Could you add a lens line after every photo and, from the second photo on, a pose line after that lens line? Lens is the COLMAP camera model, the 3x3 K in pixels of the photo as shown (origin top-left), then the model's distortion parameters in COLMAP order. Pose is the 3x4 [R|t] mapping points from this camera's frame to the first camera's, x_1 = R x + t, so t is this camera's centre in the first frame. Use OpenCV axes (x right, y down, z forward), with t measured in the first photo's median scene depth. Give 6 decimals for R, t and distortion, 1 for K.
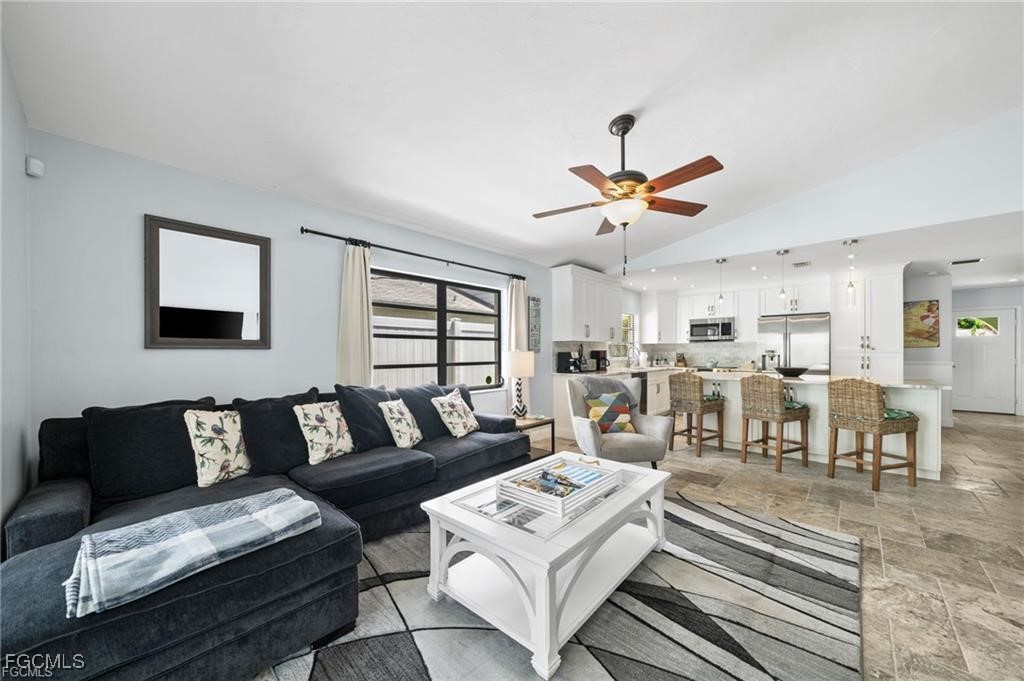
lens RADIAL K [[371.2, 0, 503.9], [0, 371.2, 356.3], [0, 0, 1]] dist [-0.001632, -0.000167]
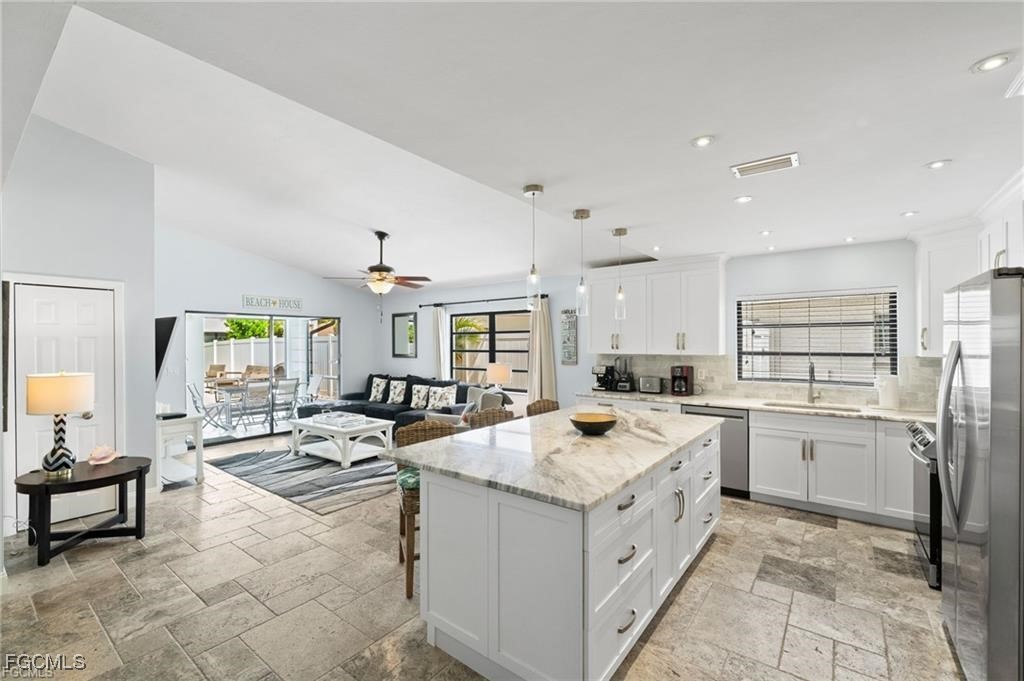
lens RADIAL K [[433.1, 0, 503.5], [0, 433.1, 342.7], [0, 0, 1]] dist [0.000709, 0.000015]
pose [[0.098693, 0.002329, -0.995115, 1.223621], [-0.006250, 0.999979, 0.001720, -0.069730], [0.995098, 0.006049, 0.098705, 0.703252]]
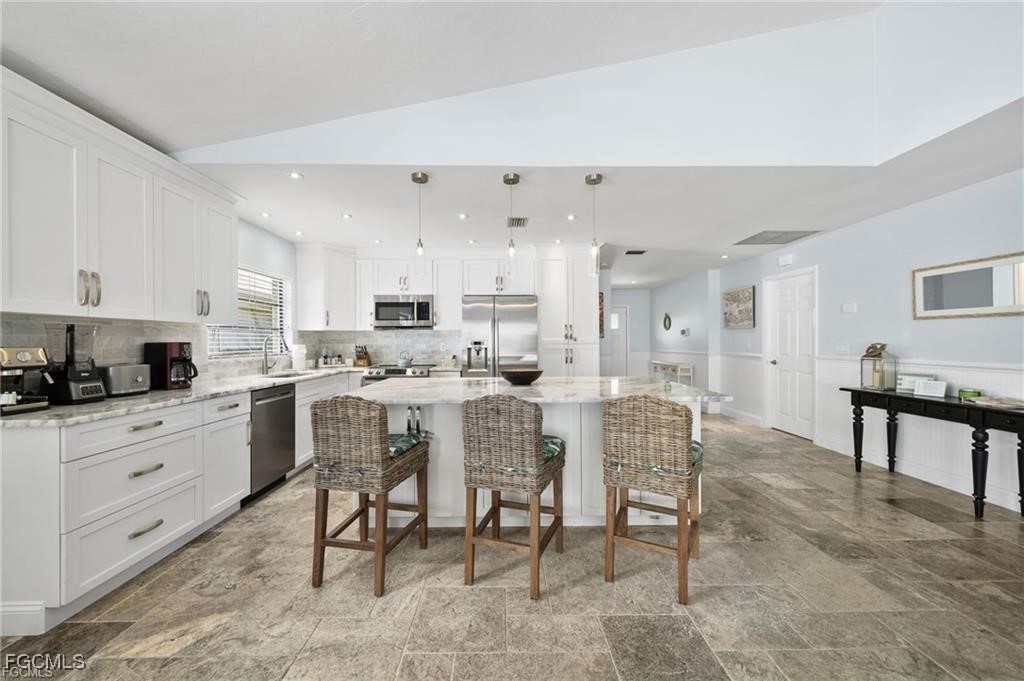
lens RADIAL K [[385.5, 0, 508.2], [0, 385.5, 341.8], [0, 0, 1]] dist [-0.002993, -0.000137]
pose [[0.715299, -0.001582, 0.698817, 0.270440], [0.011235, 0.999894, -0.009237, -0.009097], [-0.698728, 0.014459, 0.715241, 0.484299]]
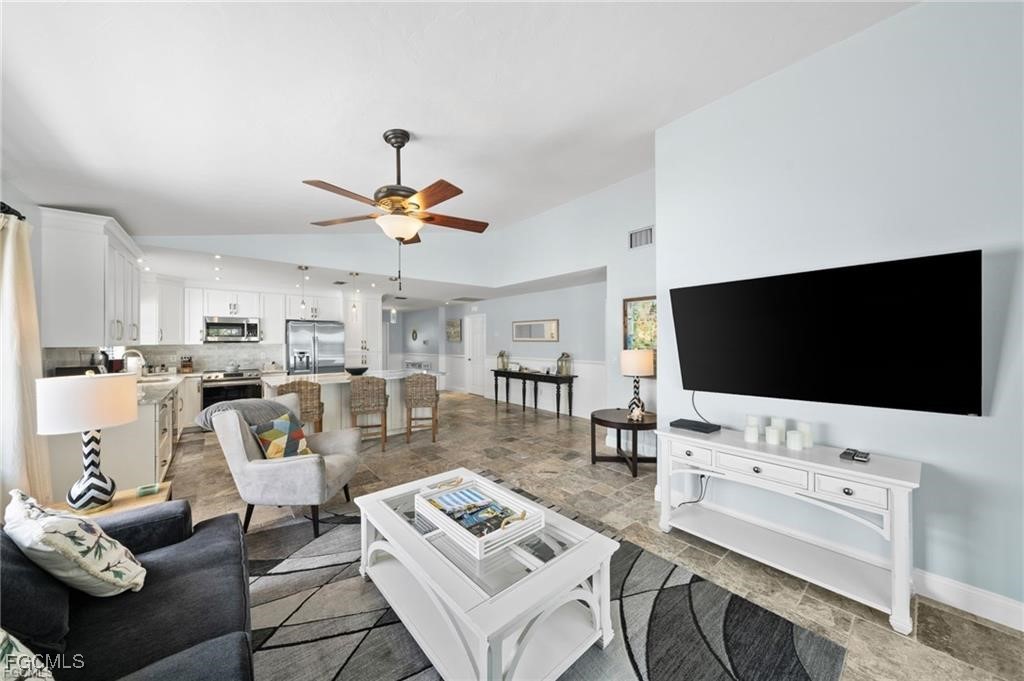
lens RADIAL K [[348.6, 0, 508.2], [0, 348.6, 341.6], [0, 0, 1]] dist [-0.000961, -0.000034]
pose [[0.114316, 0.002081, 0.993442, -0.290649], [0.016449, 0.999857, -0.003987, -0.038128], [-0.993308, 0.016797, 0.114265, 0.314022]]
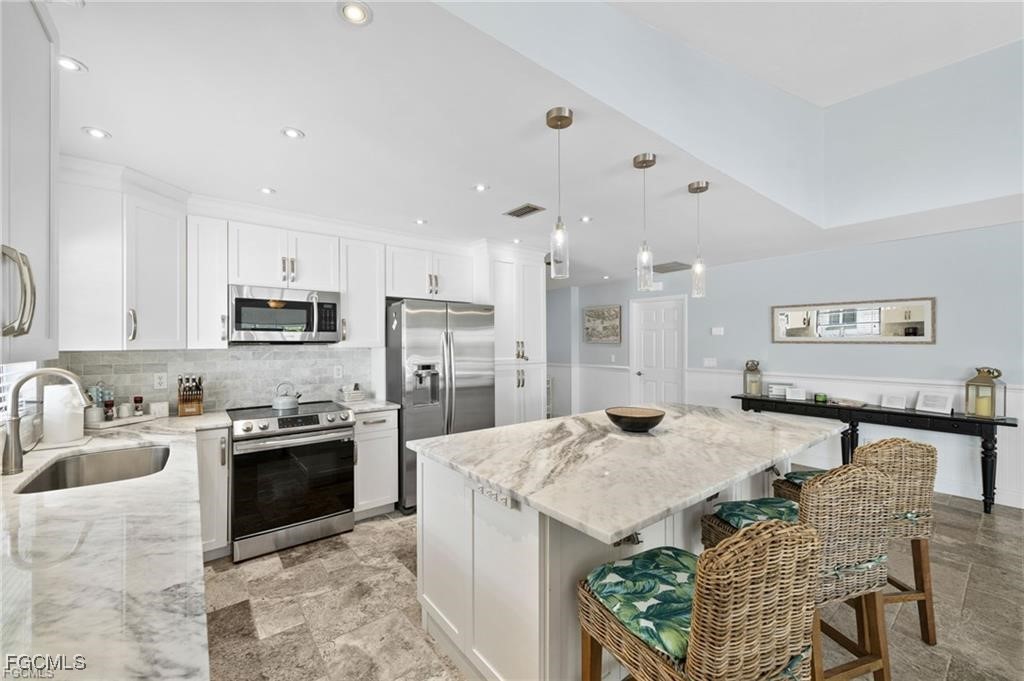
lens RADIAL K [[401.8, 0, 505.8], [0, 401.8, 343.0], [0, 0, 1]] dist [0.001787, 0.000000]
pose [[0.147531, 0.003346, 0.989052, 0.211677], [0.014281, 0.999883, -0.005513, -0.049361], [-0.988954, 0.014938, 0.147466, 0.949309]]
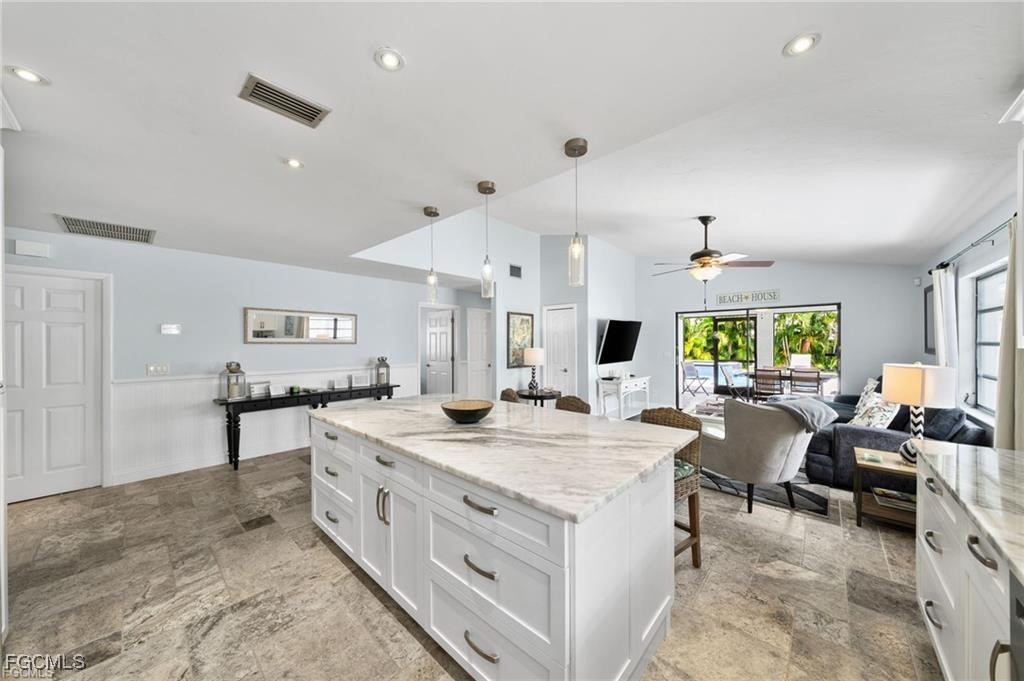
lens RADIAL K [[348.6, 0, 508.2], [0, 348.6, 341.6], [0, 0, 1]] dist [-0.000961, -0.000034]
pose [[-0.999746, 0.006923, -0.021459, 0.636341], [0.006684, 0.999915, 0.011180, -0.055520], [0.021535, 0.011034, -0.999707, 1.303510]]
